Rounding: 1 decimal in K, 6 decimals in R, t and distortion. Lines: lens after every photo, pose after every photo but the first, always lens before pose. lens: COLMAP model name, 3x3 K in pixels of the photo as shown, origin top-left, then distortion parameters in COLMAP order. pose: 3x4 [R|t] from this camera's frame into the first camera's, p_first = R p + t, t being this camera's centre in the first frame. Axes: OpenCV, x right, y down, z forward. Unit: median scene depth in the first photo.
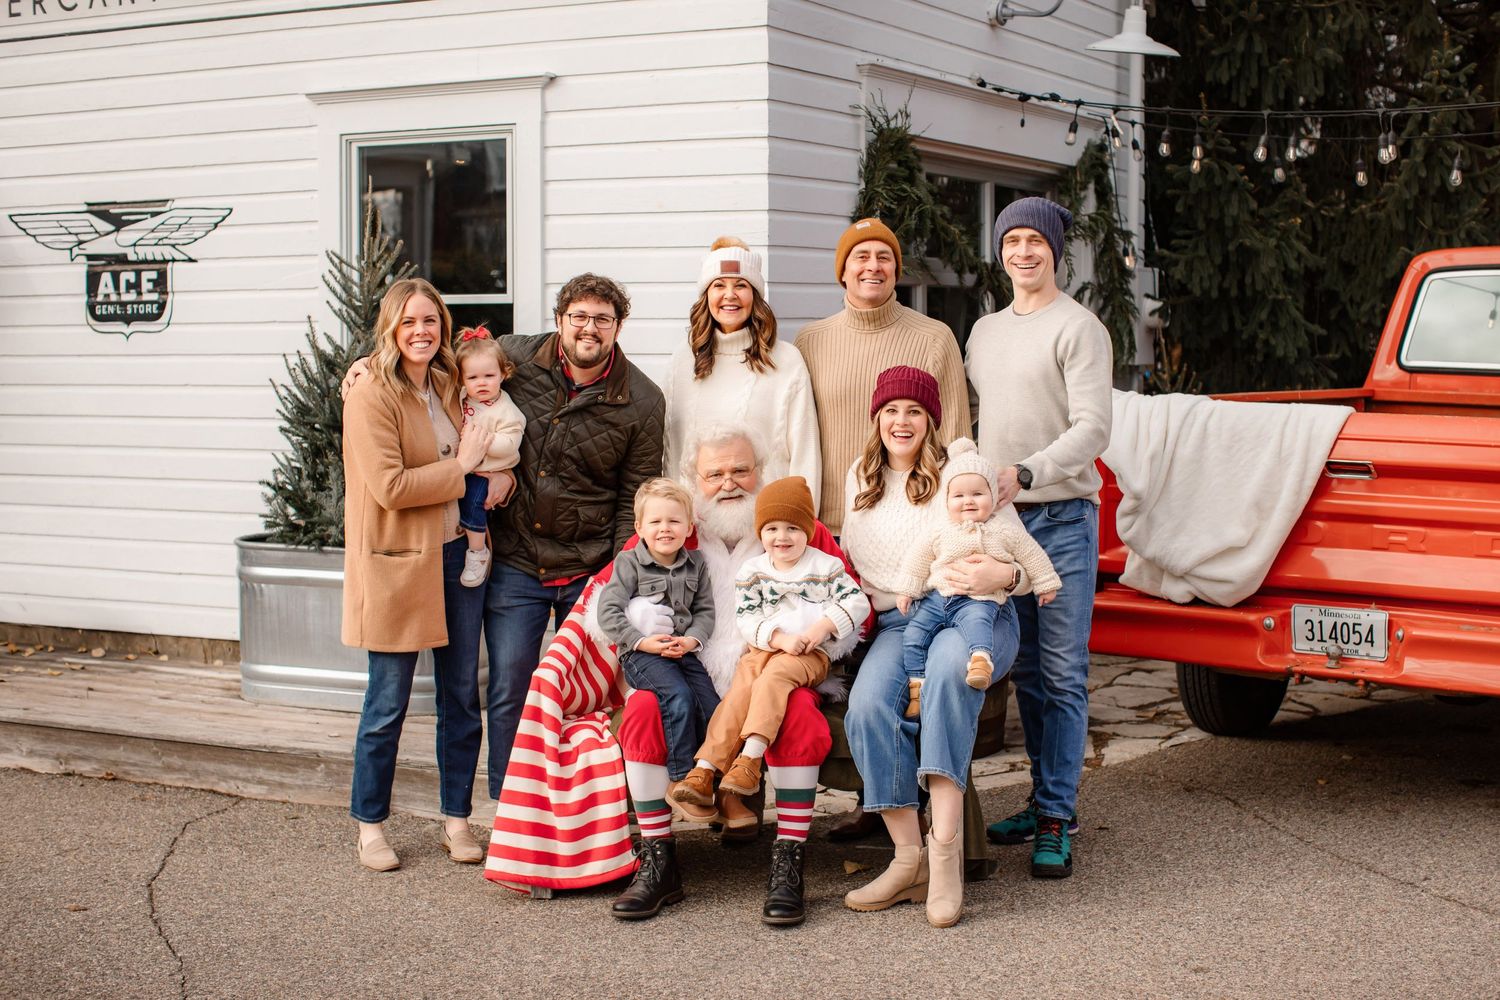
lens RADIAL K [[2240.7, 0, 752.2], [0, 2240.7, 497.5], [0, 0, 1]] dist [-0.153297, 0.000000]
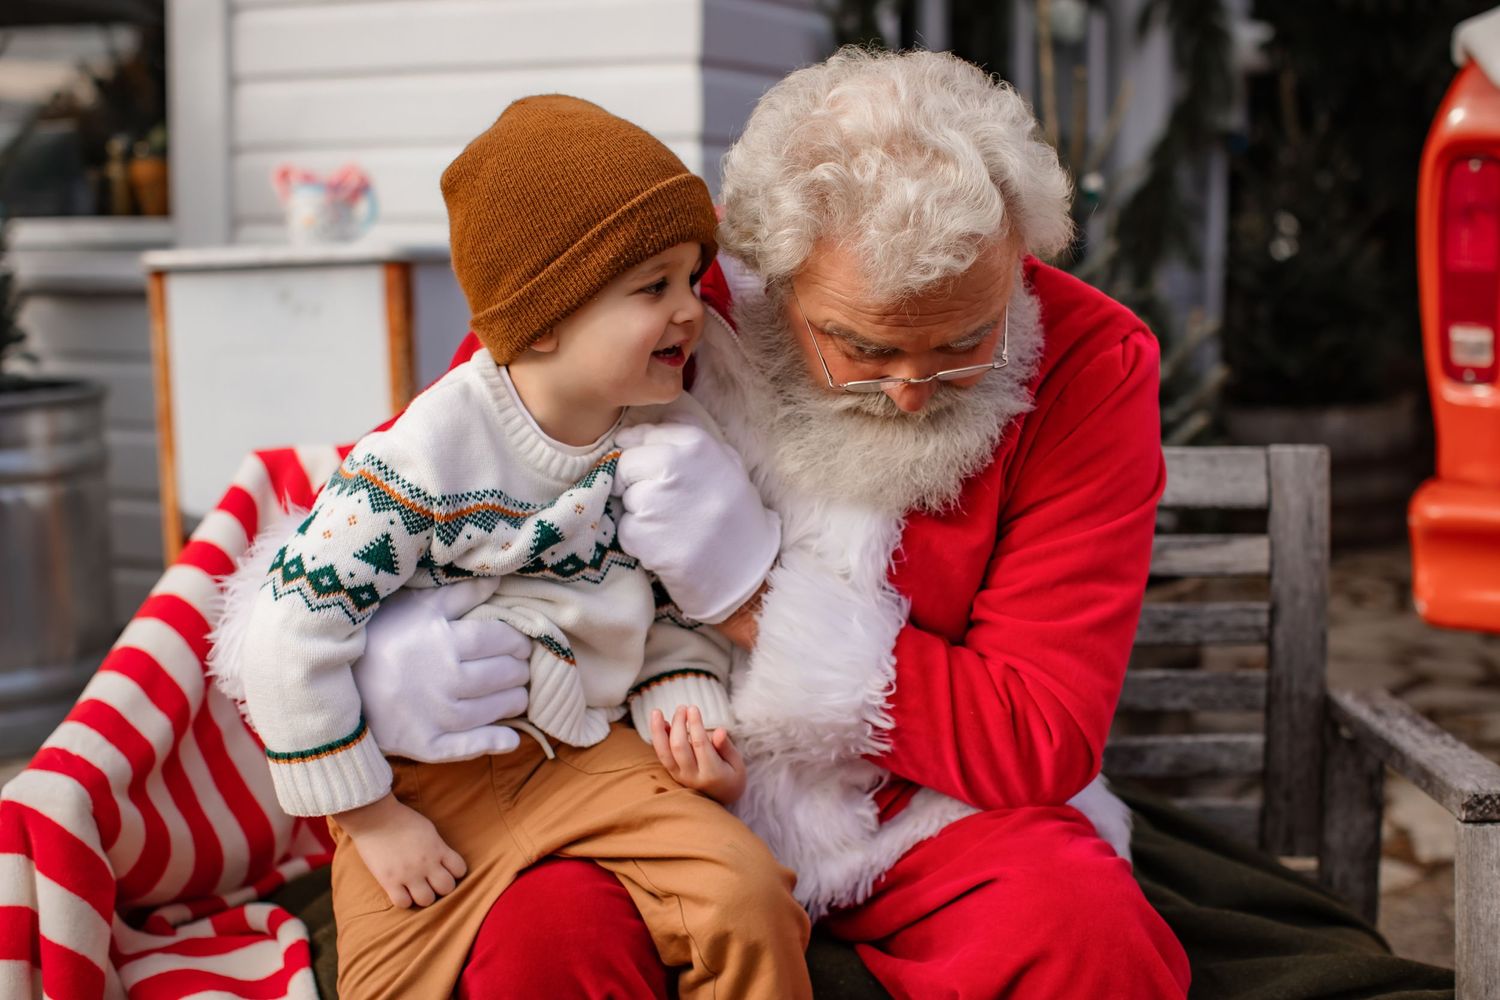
lens RADIAL K [[2240.7, 0, 750.8], [0, 2240.7, 490.2], [0, 0, 1]] dist [-0.153297, 0.000000]
pose [[0.995992, -0.009229, 0.088968, -0.019144], [0.005157, 0.998933, 0.045894, 0.019082], [-0.089296, -0.045251, 0.994977, 0.498715]]
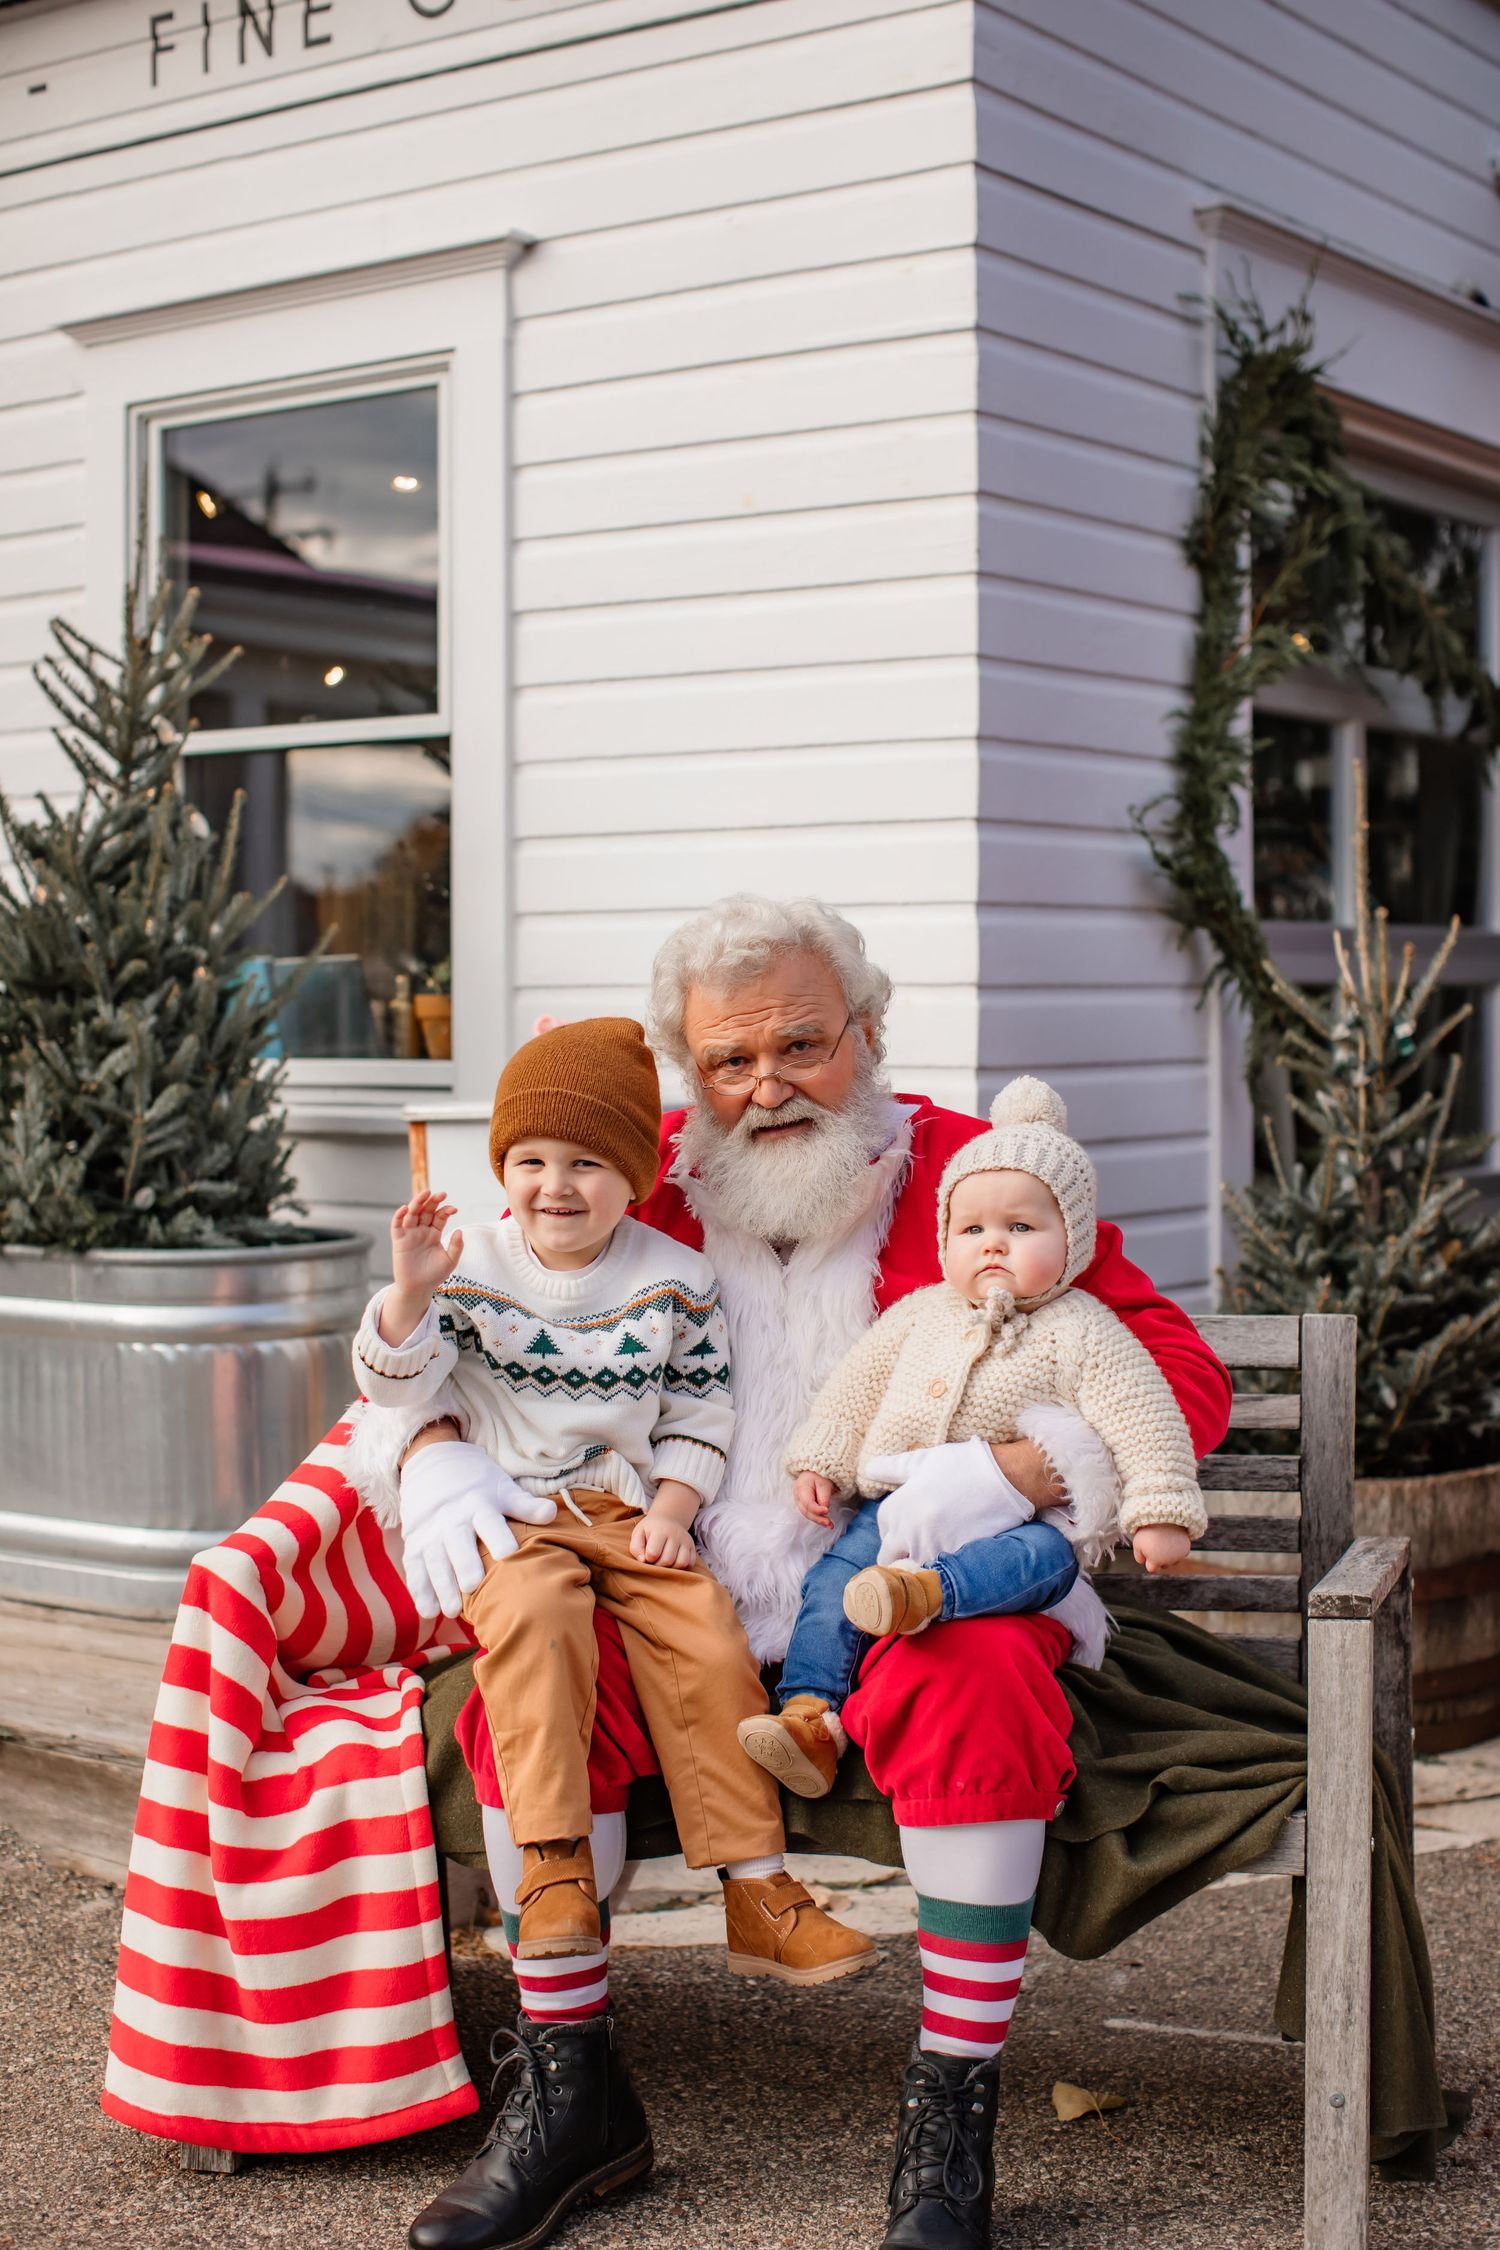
lens RADIAL K [[3361.1, 0, 743.4], [0, 3361.1, 1136.6], [0, 0, 1]] dist [-0.153297, 0.000000]
pose [[0.991935, 0.004090, -0.126684, 0.042822], [-0.007782, 0.999559, -0.028661, 0.016434], [0.126511, 0.029416, 0.991529, 0.324342]]
